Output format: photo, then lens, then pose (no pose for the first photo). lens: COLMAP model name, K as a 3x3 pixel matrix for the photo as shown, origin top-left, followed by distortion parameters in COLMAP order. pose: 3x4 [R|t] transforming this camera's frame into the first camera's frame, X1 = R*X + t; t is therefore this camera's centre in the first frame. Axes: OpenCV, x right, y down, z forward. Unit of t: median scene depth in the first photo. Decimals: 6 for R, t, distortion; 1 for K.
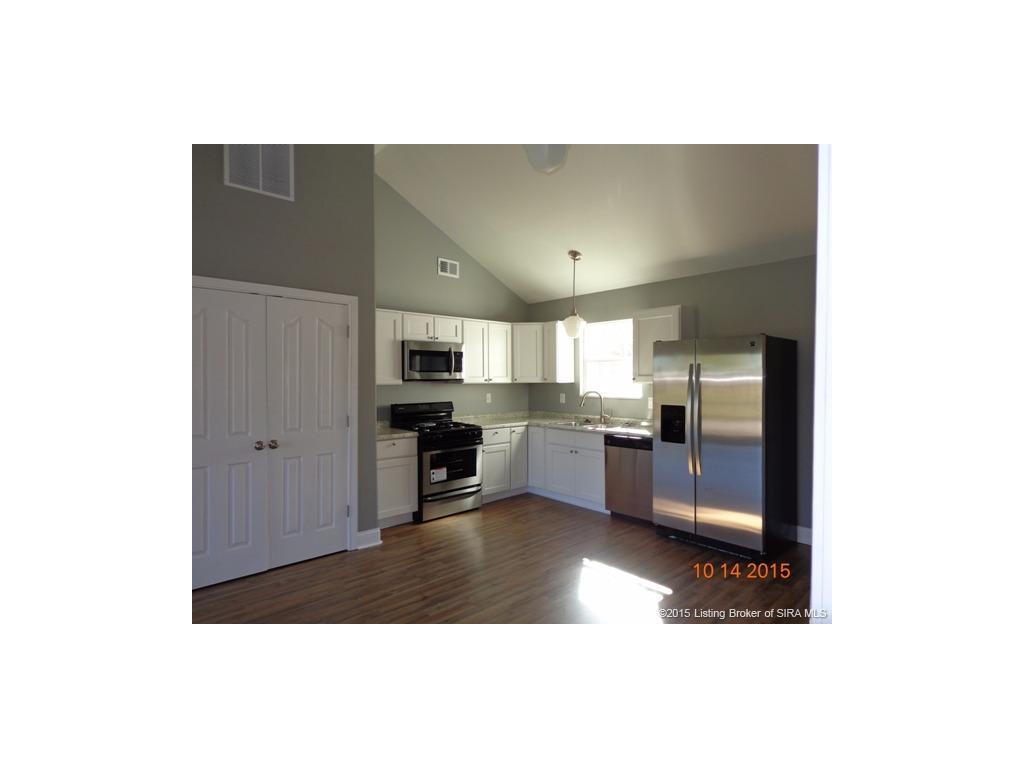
lens RADIAL K [[452.7, 0, 518.0], [0, 452.7, 384.4], [0, 0, 1]] dist [0.003491, 0.001669]
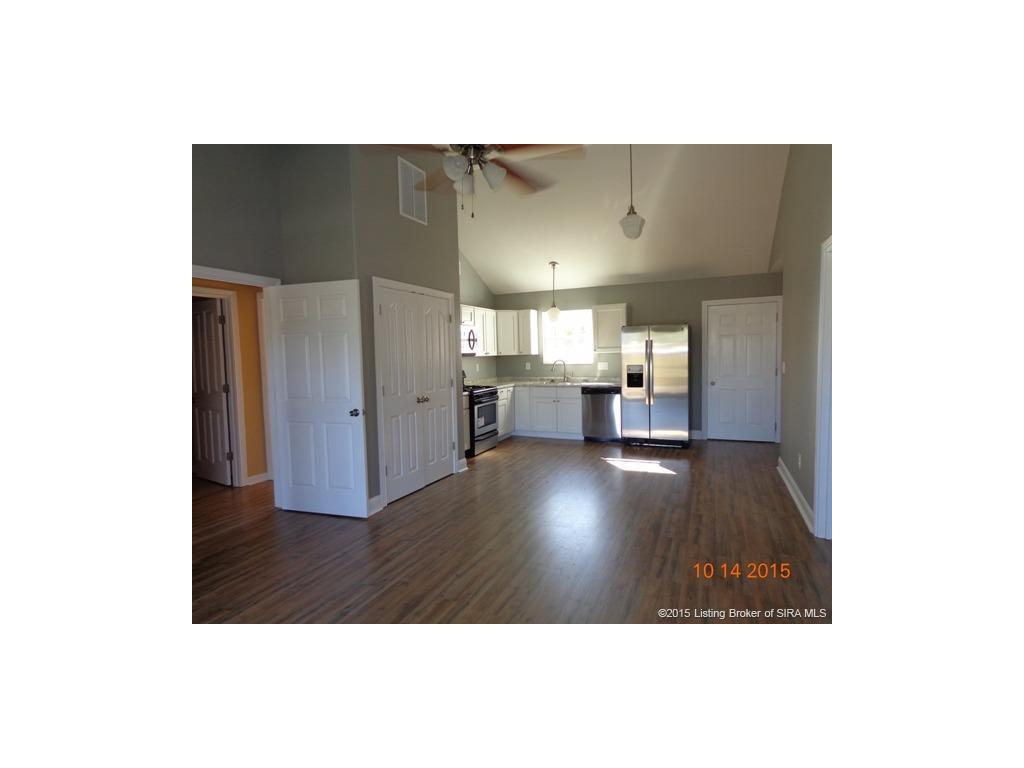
lens RADIAL K [[452.7, 0, 512.6], [0, 452.7, 383.4], [0, 0, 1]] dist [0.003491, 0.001669]
pose [[0.919242, -0.044409, 0.391181, -0.633852], [0.024589, 0.998154, 0.055533, 0.007620], [-0.392925, -0.041430, 0.918637, -0.312452]]
